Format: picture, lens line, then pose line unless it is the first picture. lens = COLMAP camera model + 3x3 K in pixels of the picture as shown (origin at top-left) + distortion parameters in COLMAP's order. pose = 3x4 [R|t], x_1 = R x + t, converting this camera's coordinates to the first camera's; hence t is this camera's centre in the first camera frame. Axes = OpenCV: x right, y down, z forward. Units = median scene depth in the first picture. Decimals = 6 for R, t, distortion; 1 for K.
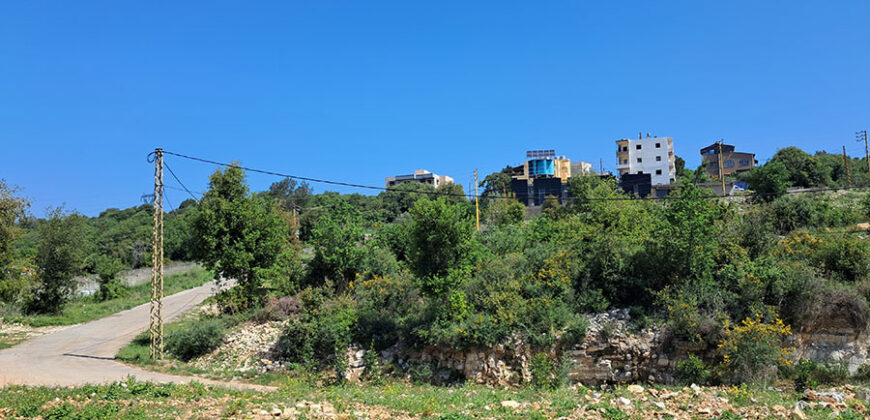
lens RADIAL K [[667.5, 0, 436.9], [0, 667.5, 210.0], [0, 0, 1]] dist [-0.103544, 0.005303]
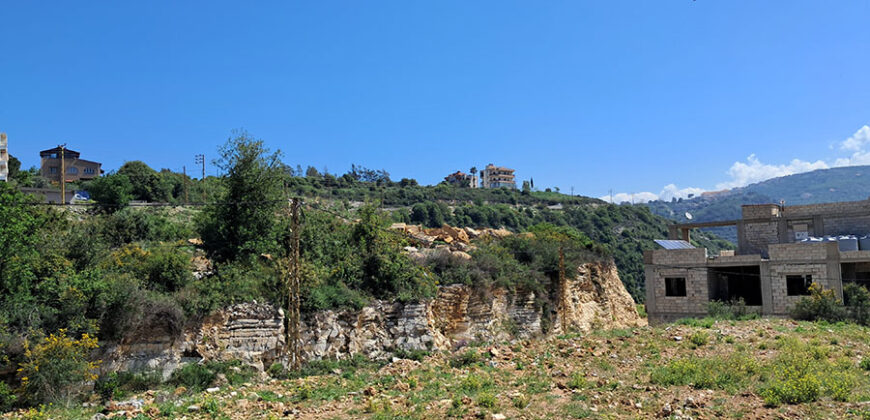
lens RADIAL K [[667.5, 0, 436.3], [0, 667.5, 212.0], [0, 0, 1]] dist [-0.103544, 0.005303]
pose [[0.454478, 0.063986, 0.888457, -0.132625], [-0.046553, 0.997760, -0.048044, 0.009084], [-0.889541, -0.019525, 0.456438, 0.099006]]
